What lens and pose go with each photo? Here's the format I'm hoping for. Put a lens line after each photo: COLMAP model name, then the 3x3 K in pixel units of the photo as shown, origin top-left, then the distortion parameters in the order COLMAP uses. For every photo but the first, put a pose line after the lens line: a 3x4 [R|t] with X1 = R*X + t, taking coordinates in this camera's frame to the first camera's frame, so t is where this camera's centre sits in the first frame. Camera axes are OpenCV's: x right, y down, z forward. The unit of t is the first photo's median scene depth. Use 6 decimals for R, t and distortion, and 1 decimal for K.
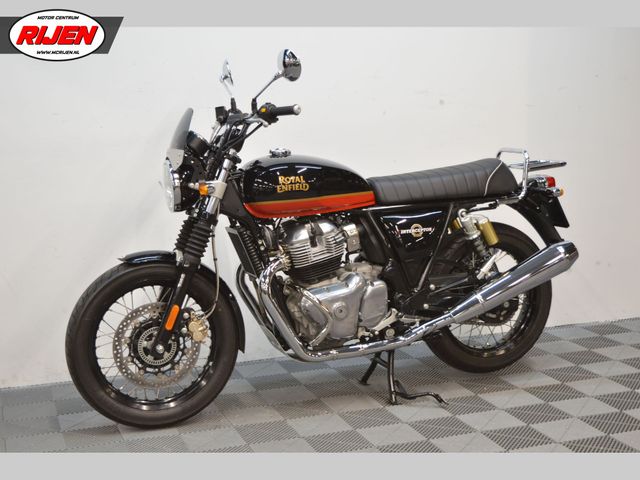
lens RADIAL K [[1041.9, 0, 320.0], [0, 1041.9, 240.0], [0, 0, 1]] dist [0.025407, 0.027472]
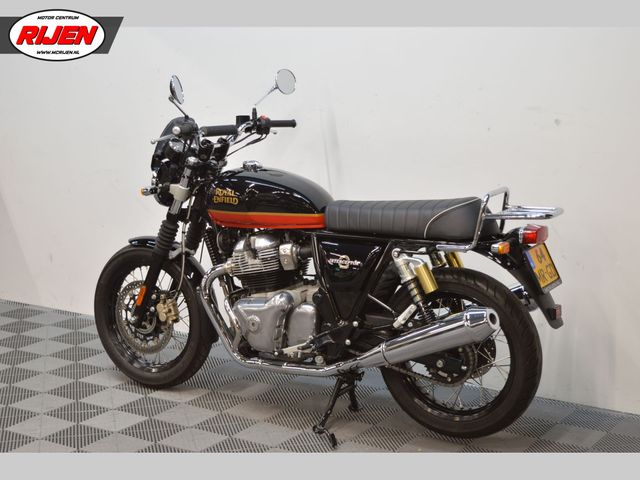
lens RADIAL K [[1152.5, 0, 320.0], [0, 1152.5, 240.0], [0, 0, 1]] dist [-0.039997, -0.050348]
pose [[0.618540, 0.168584, -0.767455, 0.921942], [-0.119538, 0.985533, 0.120145, -0.159364], [0.776607, 0.017426, 0.629744, 0.326859]]
